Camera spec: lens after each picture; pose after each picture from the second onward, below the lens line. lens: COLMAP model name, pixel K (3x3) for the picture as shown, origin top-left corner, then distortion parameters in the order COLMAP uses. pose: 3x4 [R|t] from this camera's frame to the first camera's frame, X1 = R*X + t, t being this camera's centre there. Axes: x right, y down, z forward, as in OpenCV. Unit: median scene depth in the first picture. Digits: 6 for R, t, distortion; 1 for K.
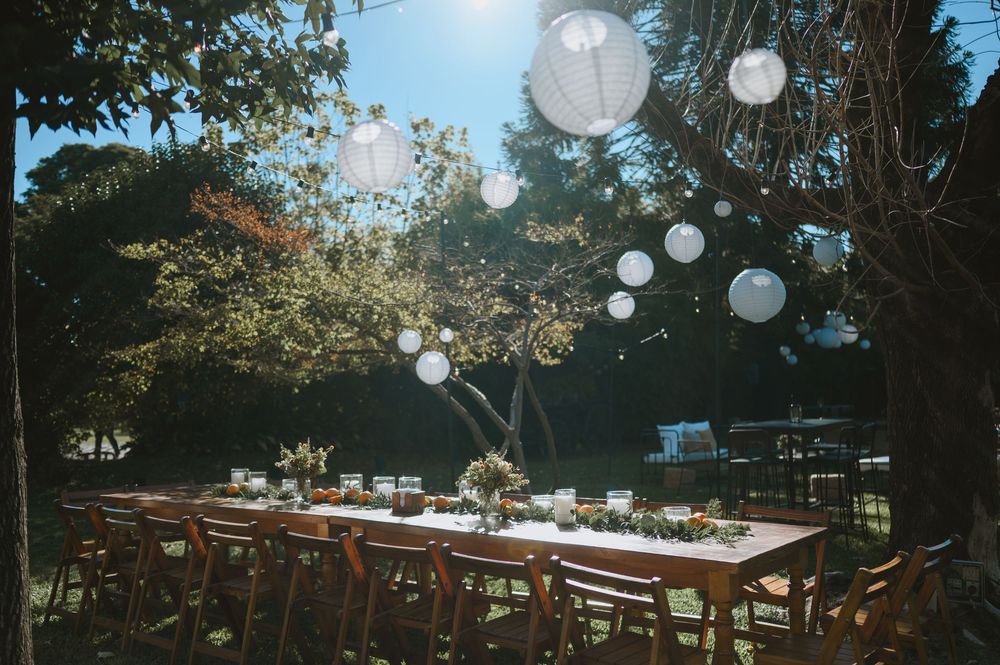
lens RADIAL K [[944.9, 0, 500.0], [0, 944.9, 321.8], [0, 0, 1]] dist [-0.004623, 0.007770]
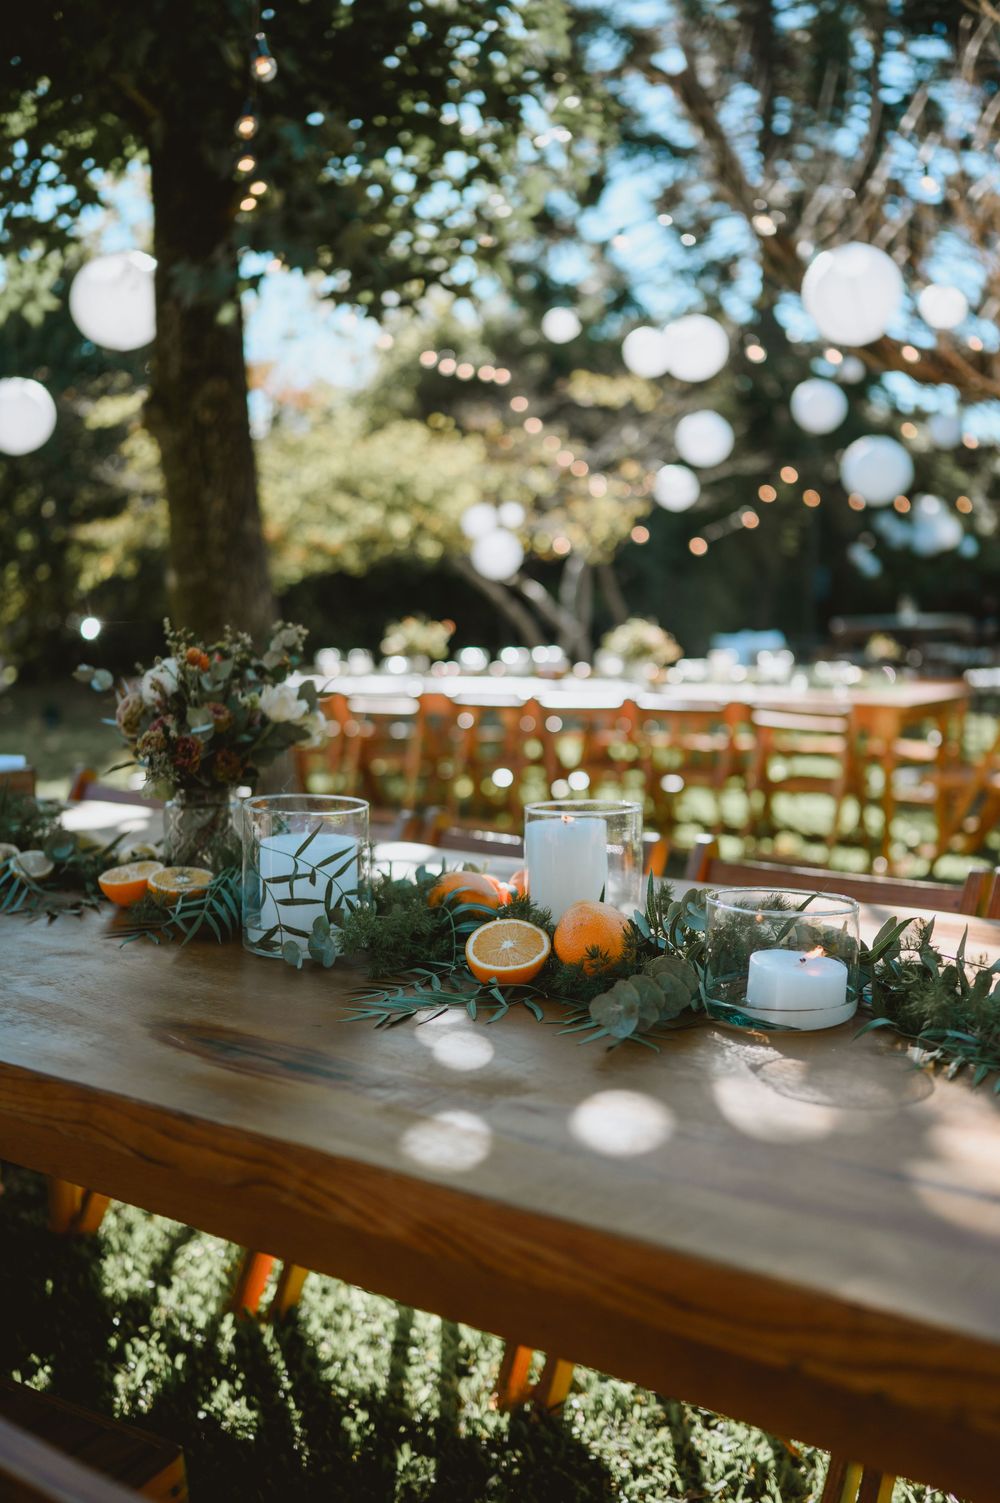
lens RADIAL K [[1420.2, 0, 494.0], [0, 1420.2, 734.5], [0, 0, 1]] dist [-0.004623, 0.007770]
pose [[0.998361, -0.001046, 0.057223, -0.100898], [-0.007593, 0.988574, 0.150545, 0.011658], [-0.056727, -0.150733, 0.986946, -0.199230]]
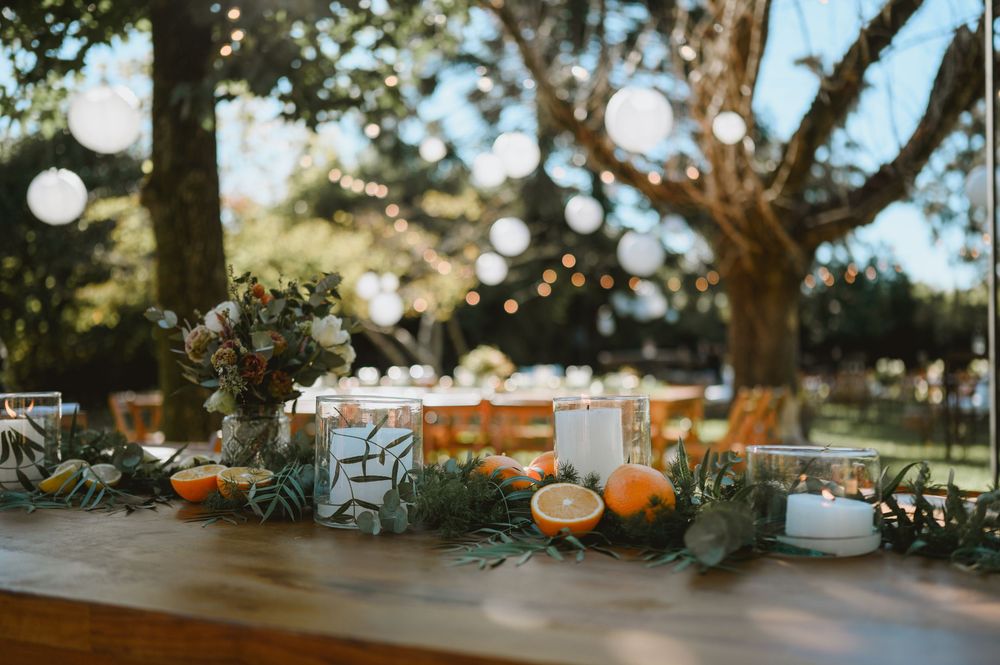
lens RADIAL K [[944.9, 0, 500.0], [0, 944.9, 321.8], [0, 0, 1]] dist [-0.004623, 0.007770]
pose [[0.978616, 0.010323, 0.205438, -0.116909], [-0.014909, 0.999673, 0.020787, 0.025968], [-0.205156, -0.023405, 0.978449, -0.175684]]
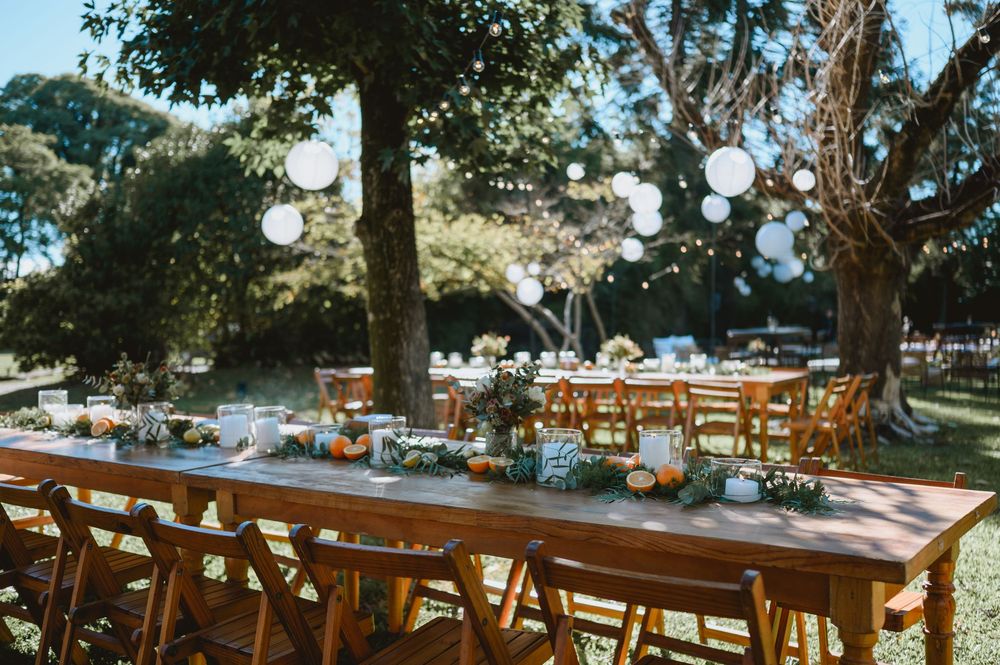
lens RADIAL K [[944.9, 0, 500.0], [0, 944.9, 321.8], [0, 0, 1]] dist [-0.004623, 0.007770]
pose [[0.998167, -0.000344, 0.060517, -0.137541], [-0.003979, 0.997448, 0.071284, -0.005903], [-0.060387, -0.071394, 0.995619, -0.299444]]
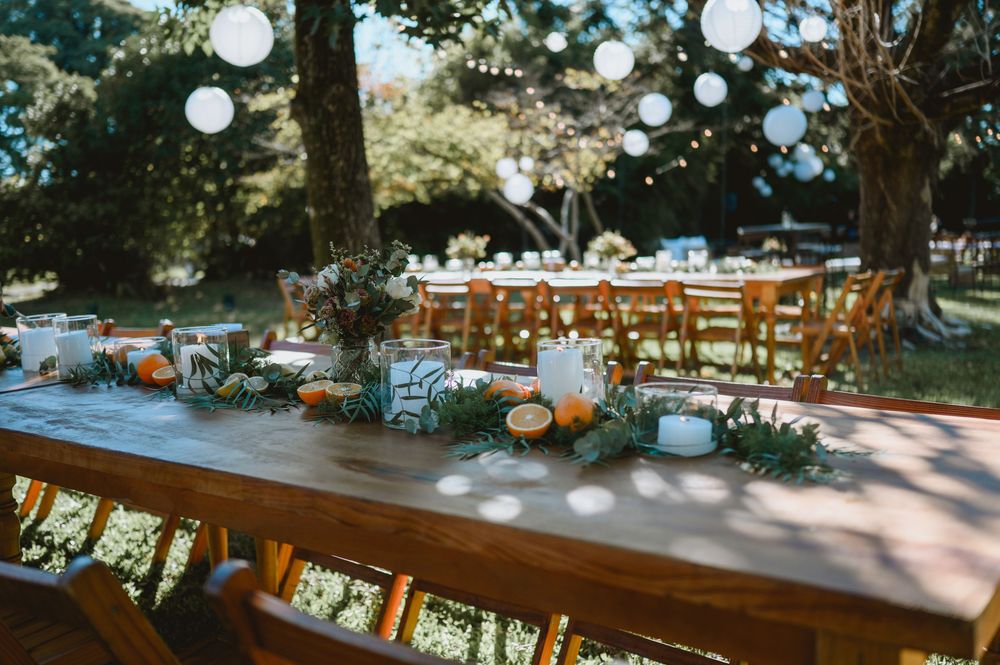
lens RADIAL K [[944.9, 0, 500.0], [0, 944.9, 321.8], [0, 0, 1]] dist [-0.004623, 0.007770]
pose [[0.999012, -0.022482, 0.038338, -0.102502], [0.015836, 0.986071, 0.165570, 0.008718], [-0.041527, -0.164799, 0.985453, -0.222564]]
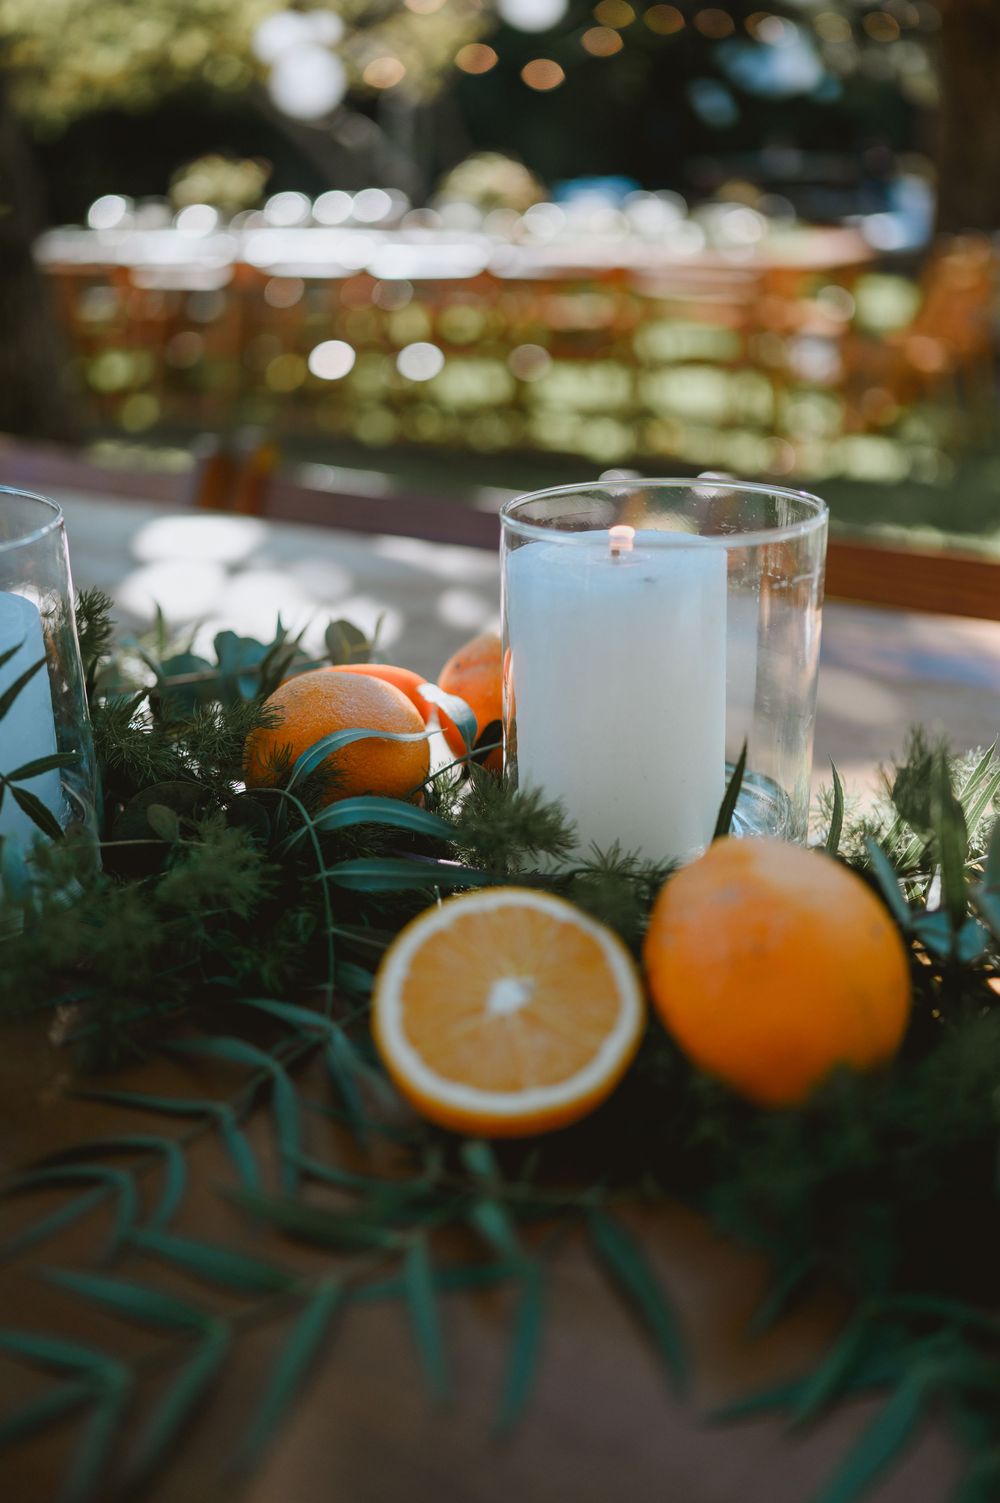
lens RADIAL K [[1420.2, 0, 494.0], [0, 1420.2, 734.5], [0, 0, 1]] dist [-0.004623, 0.007770]
pose [[0.983773, -0.065399, 0.167075, -0.099350], [-0.013053, 0.902647, 0.430184, 0.023154], [-0.178944, -0.425384, 0.887146, -0.123050]]
